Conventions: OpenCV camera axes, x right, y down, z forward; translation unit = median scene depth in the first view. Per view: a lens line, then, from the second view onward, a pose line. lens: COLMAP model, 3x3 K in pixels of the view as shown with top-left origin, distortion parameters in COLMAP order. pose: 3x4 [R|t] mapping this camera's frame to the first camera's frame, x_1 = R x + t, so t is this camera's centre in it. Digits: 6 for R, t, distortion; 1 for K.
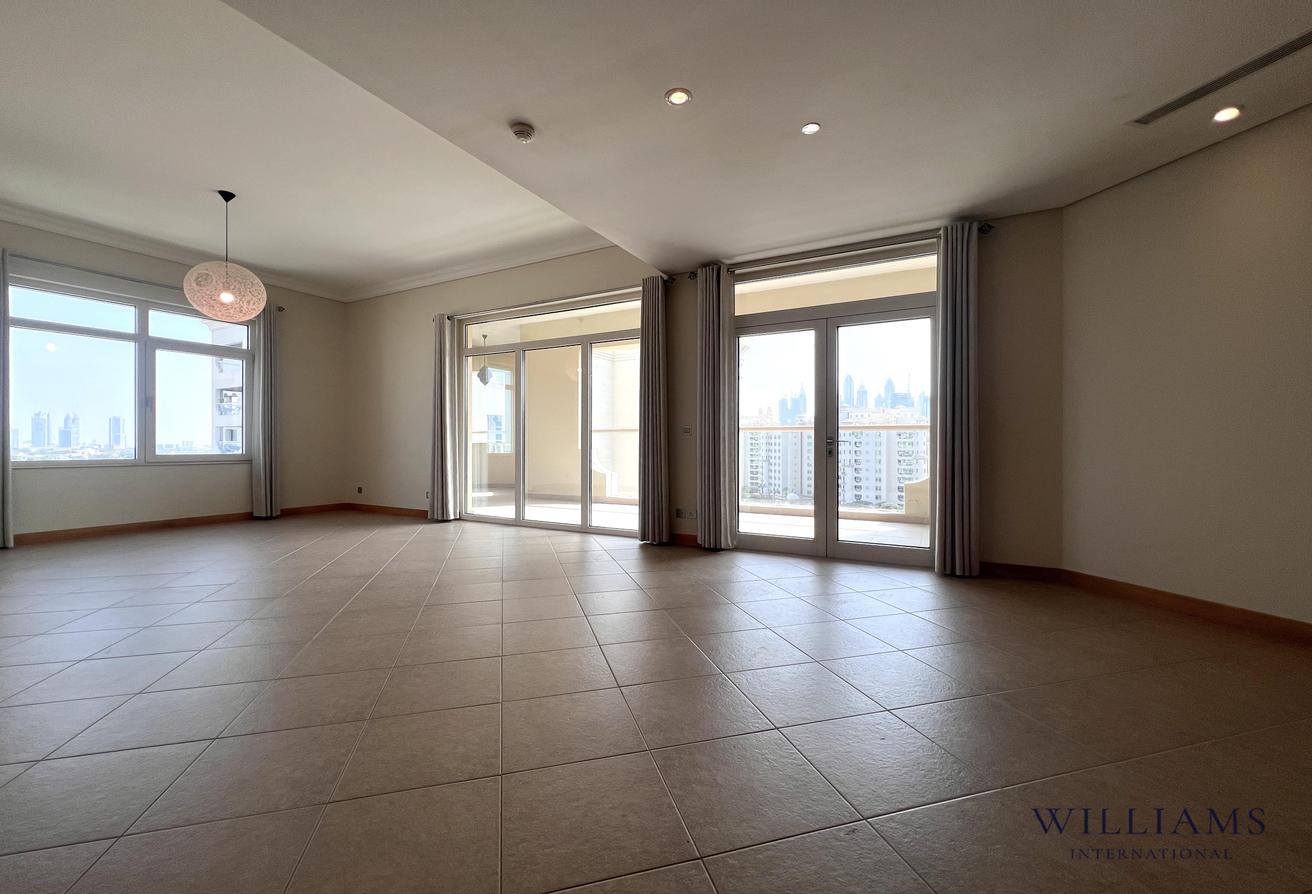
lens RADIAL K [[522.5, 0, 656.0], [0, 522.5, 447.0], [0, 0, 1]] dist [-0.007319, 0.000366]
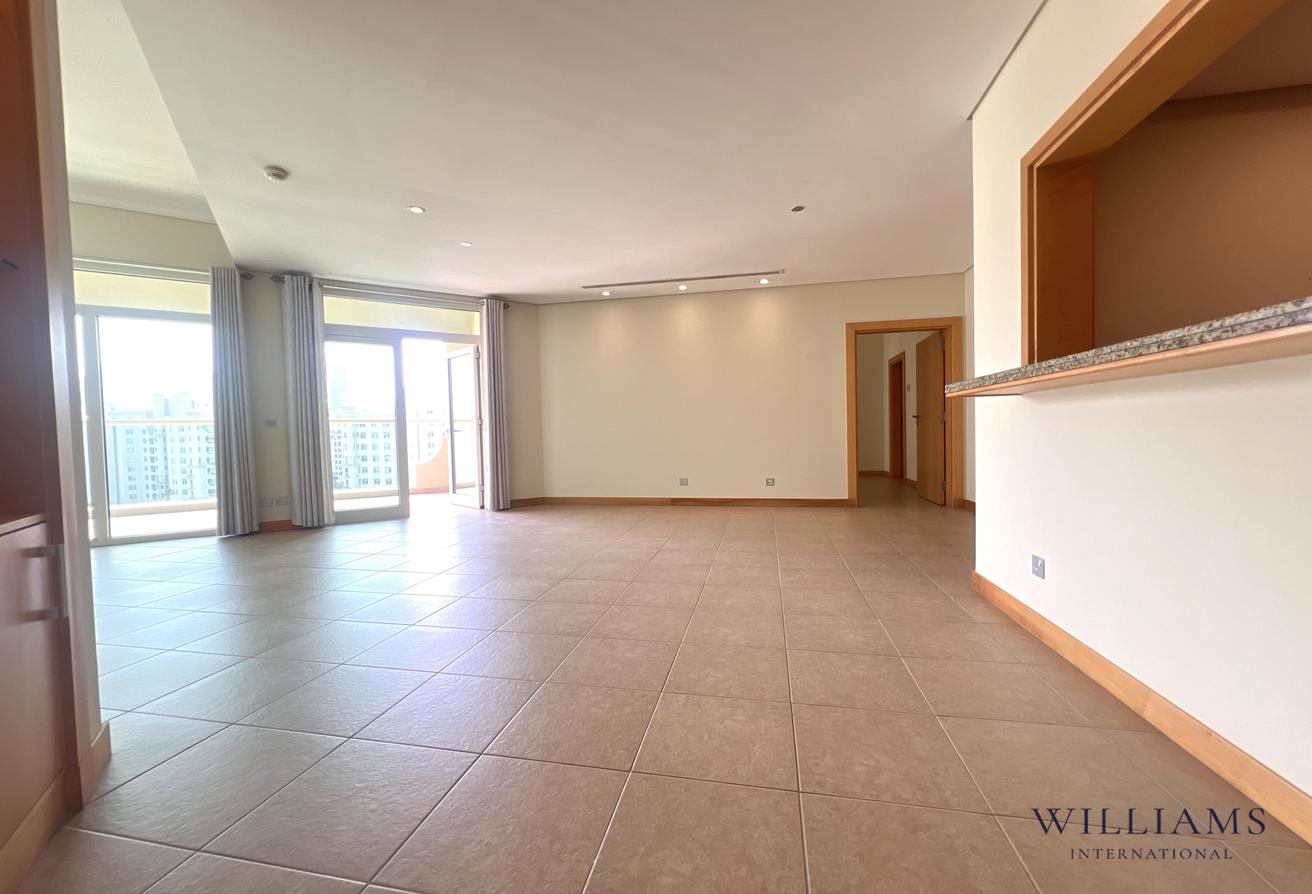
lens RADIAL K [[522.5, 0, 656.0], [0, 522.5, 447.0], [0, 0, 1]] dist [-0.007319, 0.000366]
pose [[0.465941, -0.037968, 0.884001, -0.531302], [0.025527, 0.999240, 0.029462, 0.005619], [-0.884447, 0.008838, 0.466556, -0.185973]]
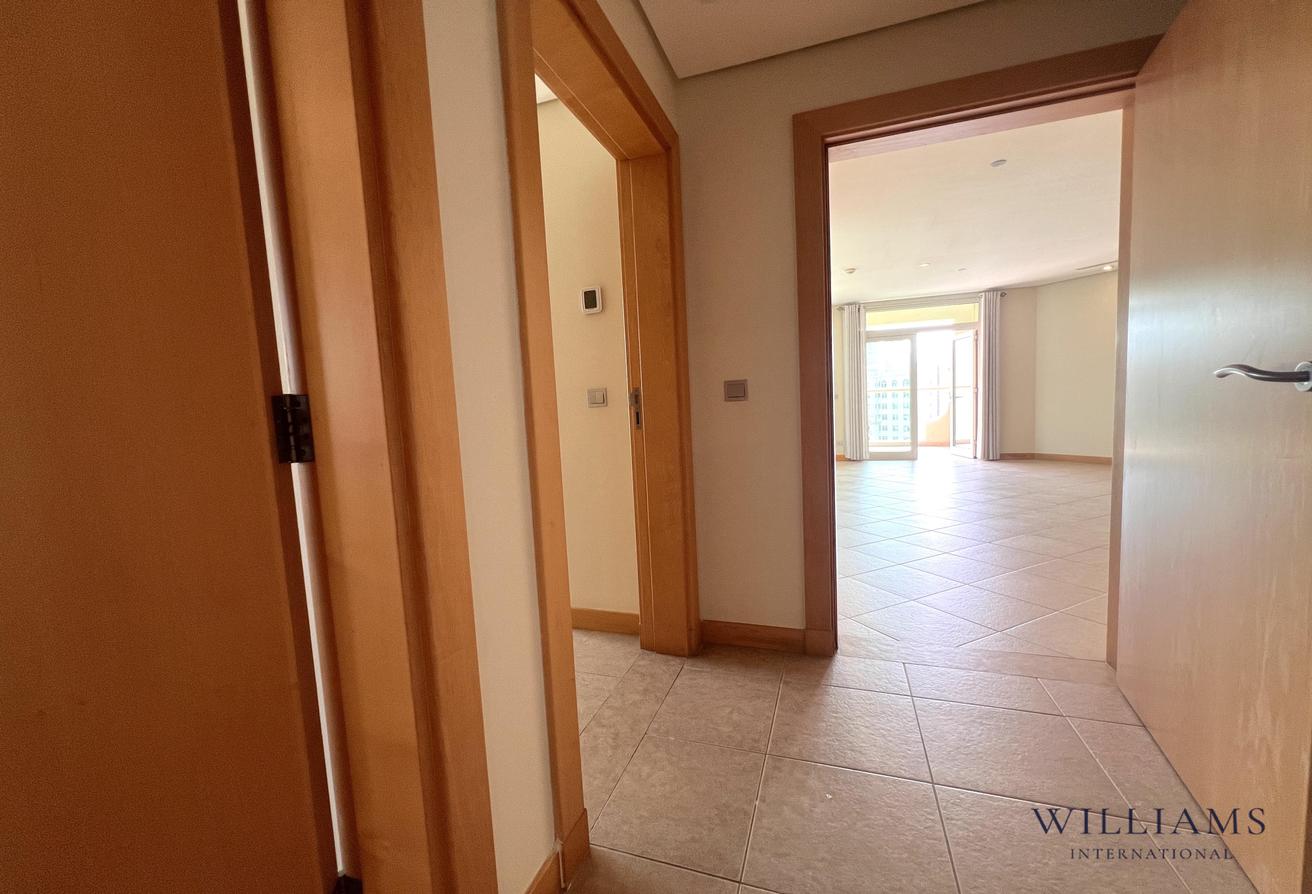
lens RADIAL K [[522.5, 0, 656.0], [0, 522.5, 447.0], [0, 0, 1]] dist [-0.007319, 0.000366]
pose [[0.985831, -0.054304, 0.158707, -0.868056], [0.043089, 0.996381, 0.073274, -0.017227], [-0.162112, -0.065397, 0.984603, -0.684277]]
